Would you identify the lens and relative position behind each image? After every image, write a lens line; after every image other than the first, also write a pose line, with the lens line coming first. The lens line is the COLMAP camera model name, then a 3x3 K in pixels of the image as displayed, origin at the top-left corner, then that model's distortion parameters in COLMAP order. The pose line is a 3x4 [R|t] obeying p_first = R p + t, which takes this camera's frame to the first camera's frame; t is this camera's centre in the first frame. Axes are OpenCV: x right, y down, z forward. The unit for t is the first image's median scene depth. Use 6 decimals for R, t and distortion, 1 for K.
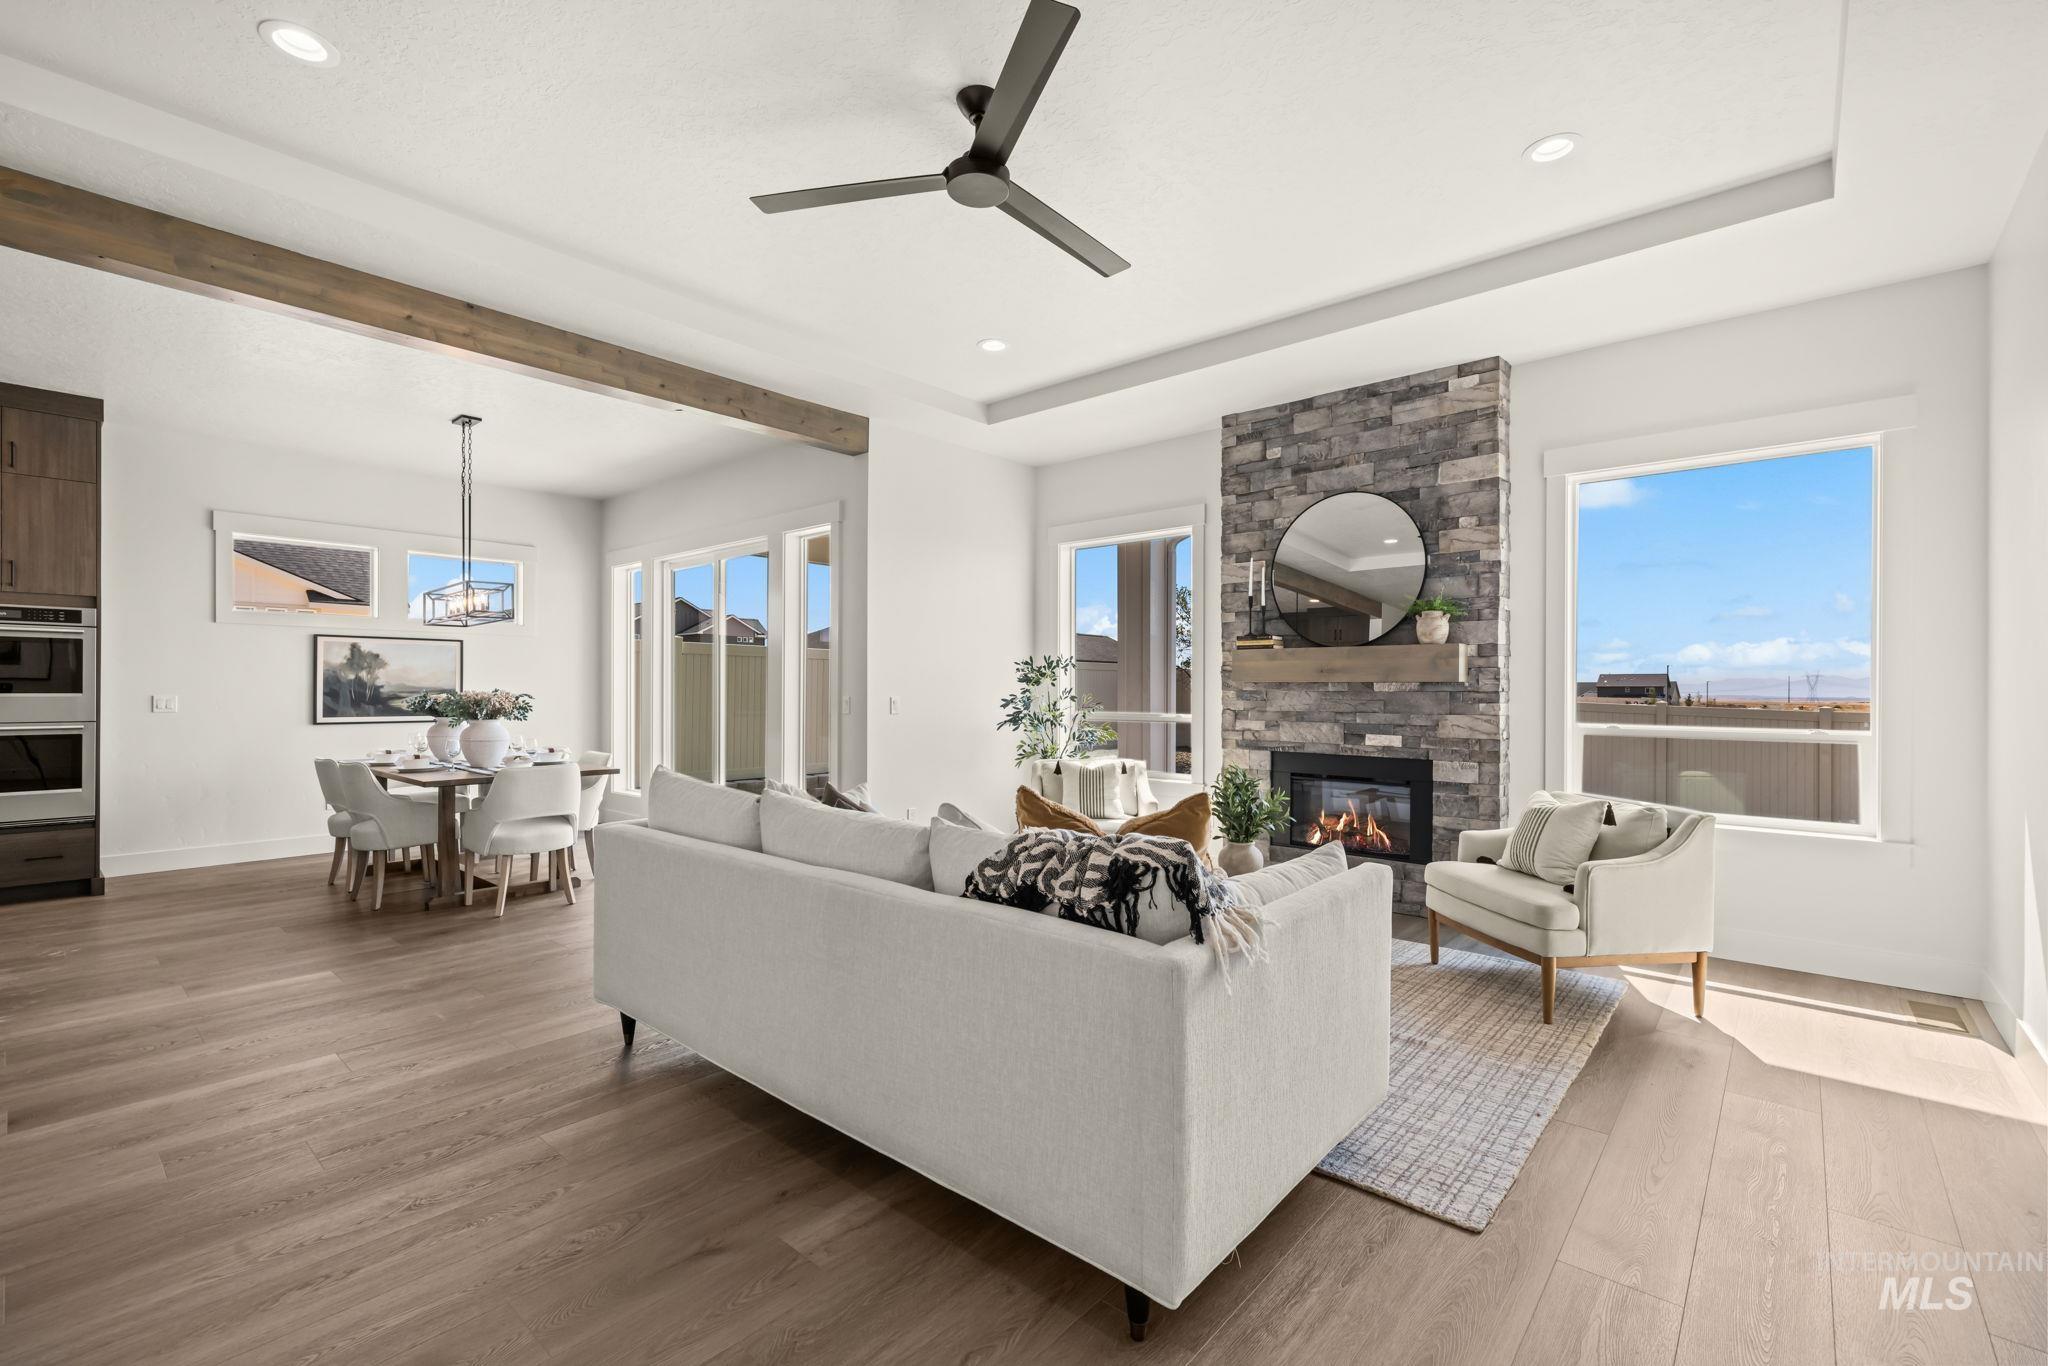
lens RADIAL K [[877.4, 0, 1021.7], [0, 877.4, 686.7], [0, 0, 1]] dist [0.003253, 0.000385]
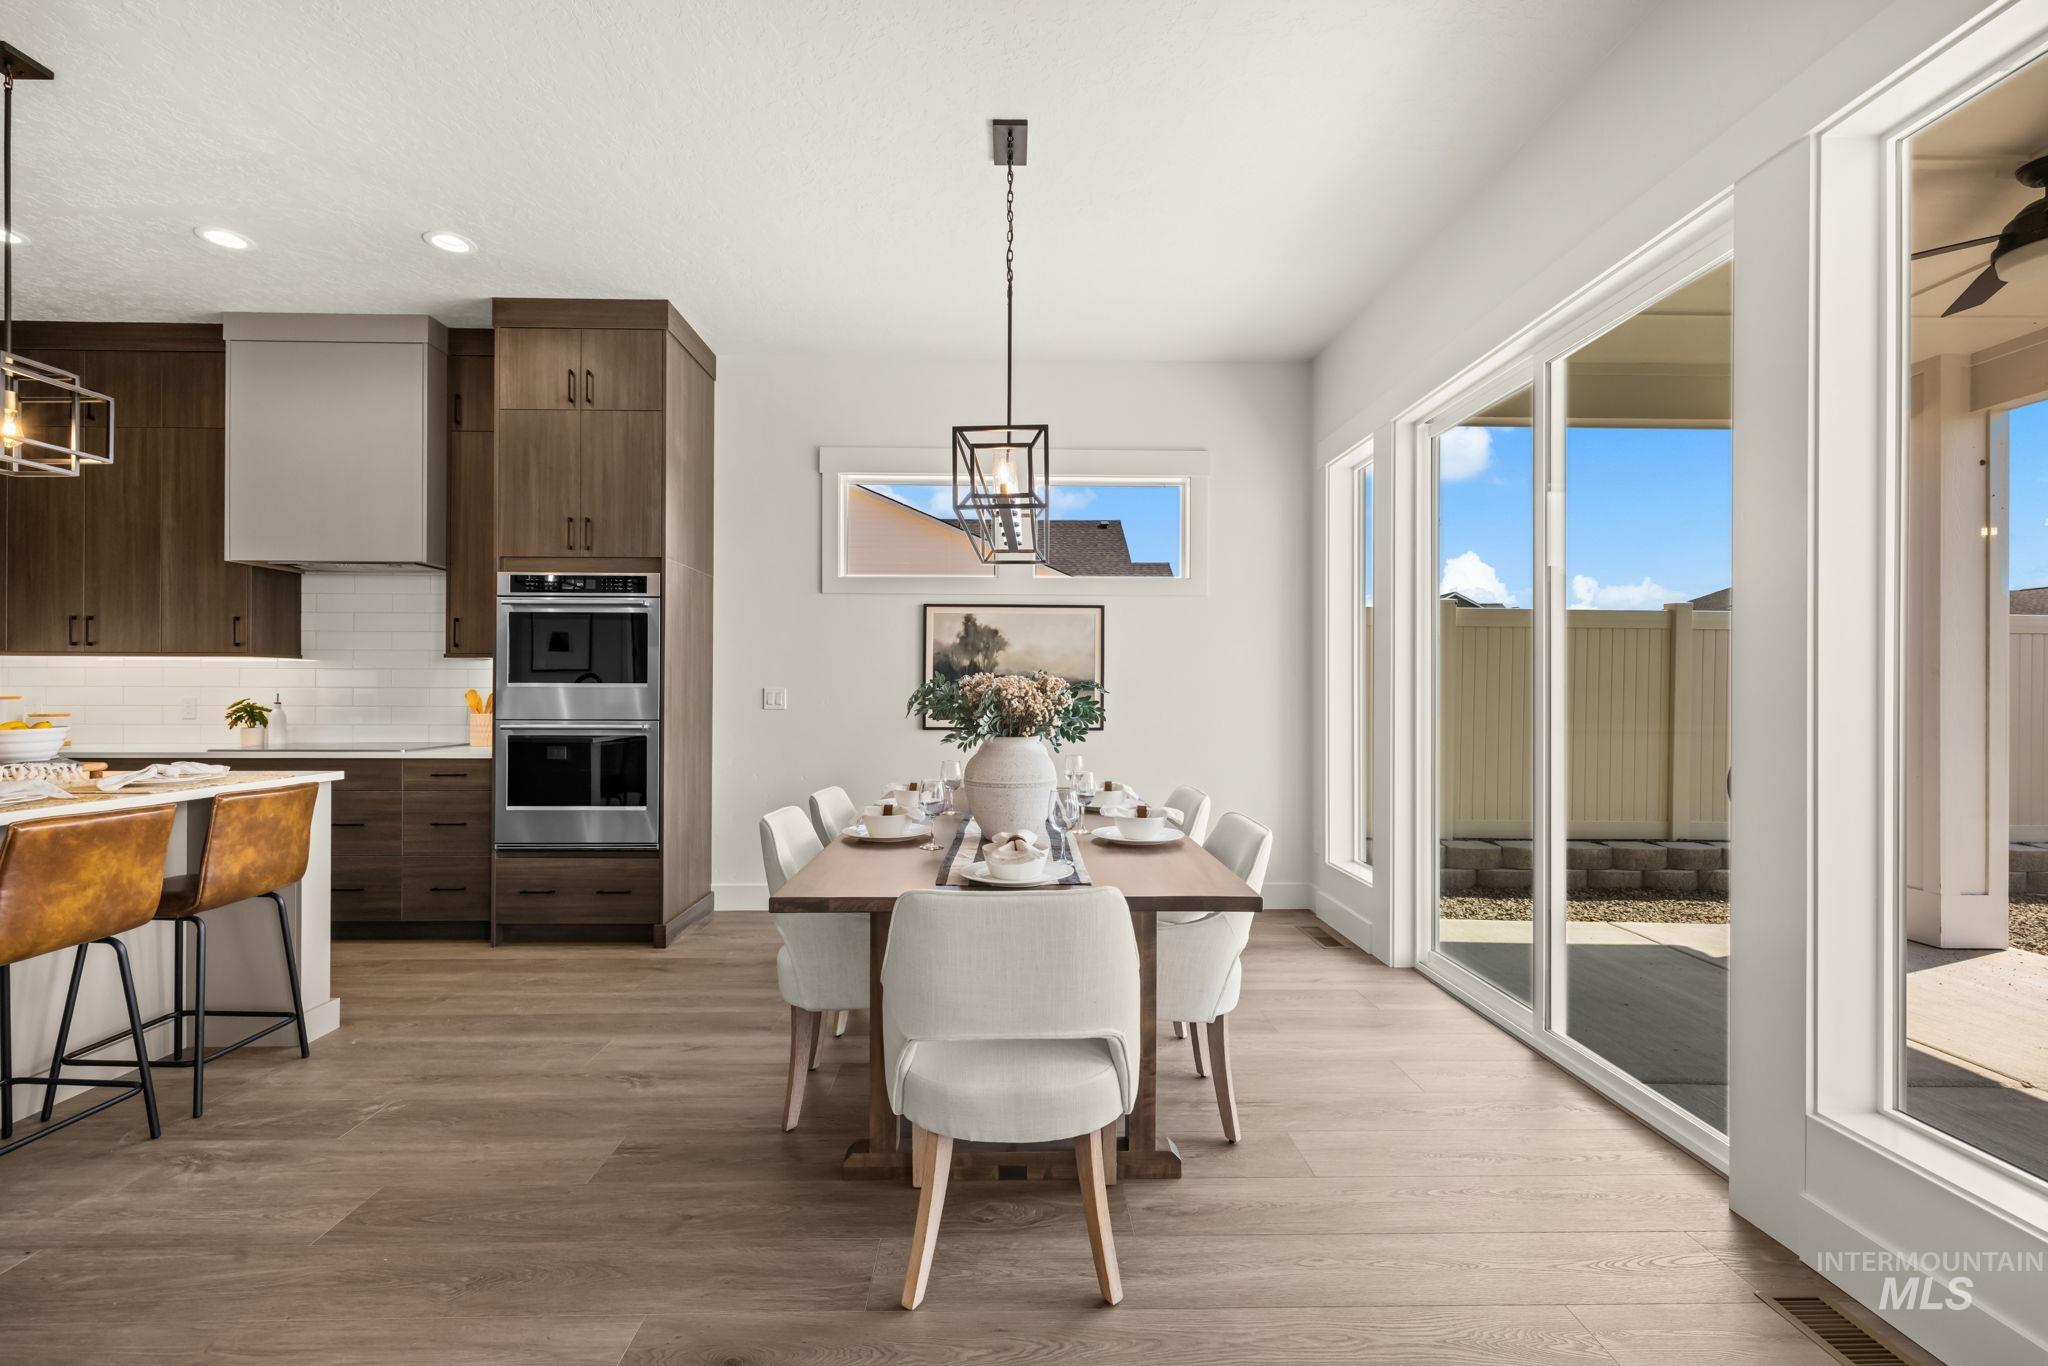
lens RADIAL K [[877.4, 0, 1021.7], [0, 877.4, 686.7], [0, 0, 1]] dist [0.003253, 0.000385]
pose [[0.672264, -0.001961, -0.740309, -0.265780], [-0.000308, 0.999996, -0.002928, 0.012138], [0.740311, 0.002196, 0.672261, 0.697500]]
